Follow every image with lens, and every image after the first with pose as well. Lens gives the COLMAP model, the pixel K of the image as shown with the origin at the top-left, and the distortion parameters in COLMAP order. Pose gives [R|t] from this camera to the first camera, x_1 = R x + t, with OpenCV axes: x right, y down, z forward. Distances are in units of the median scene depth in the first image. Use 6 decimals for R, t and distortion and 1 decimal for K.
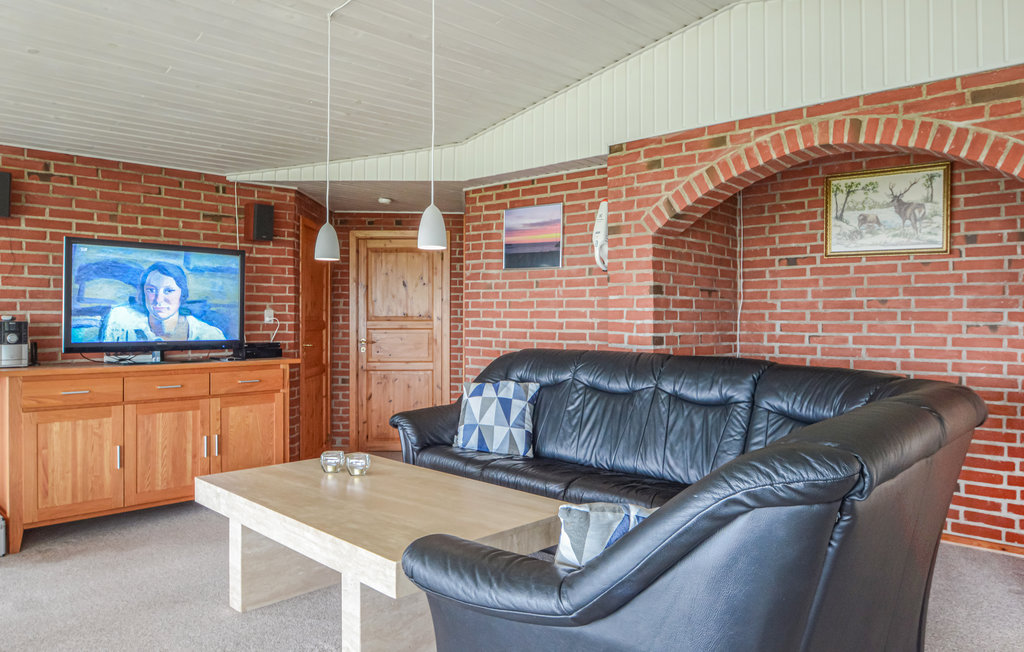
lens RADIAL K [[704.5, 0, 512.0], [0, 704.5, 326.0], [0, 0, 1]] dist [-0.056987, 0.001481]
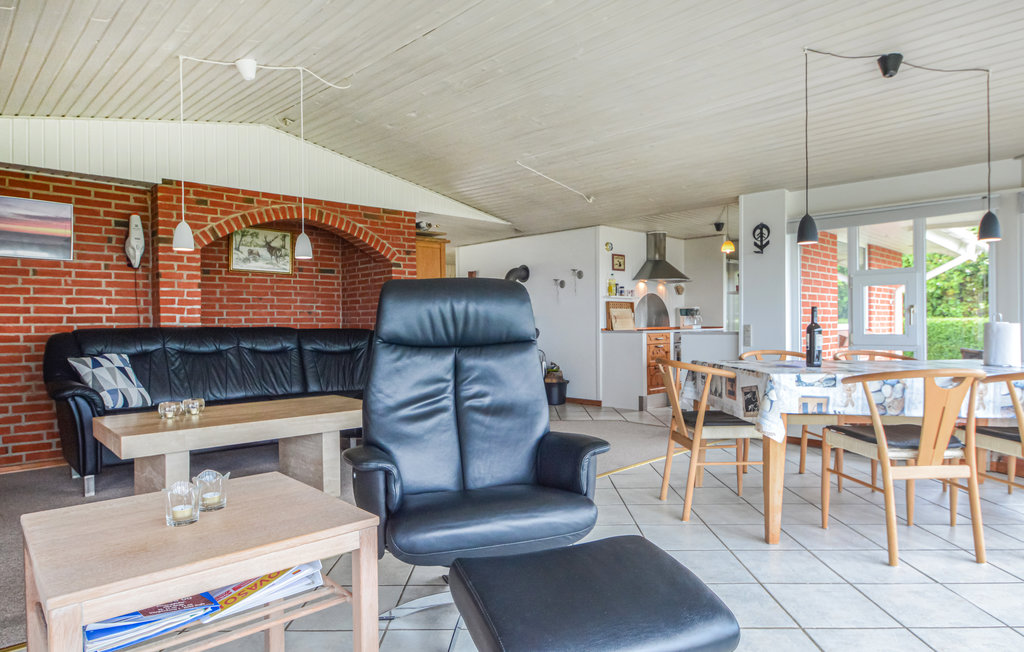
lens RADIAL K [[639.2, 0, 512.0], [0, 639.2, 326.0], [0, 0, 1]] dist [-0.000467, -0.000116]
pose [[0.024965, -0.006253, 0.999669, -1.137513], [0.022014, 0.999741, 0.005704, 0.041246], [-0.999446, 0.021864, 0.025096, 0.302330]]
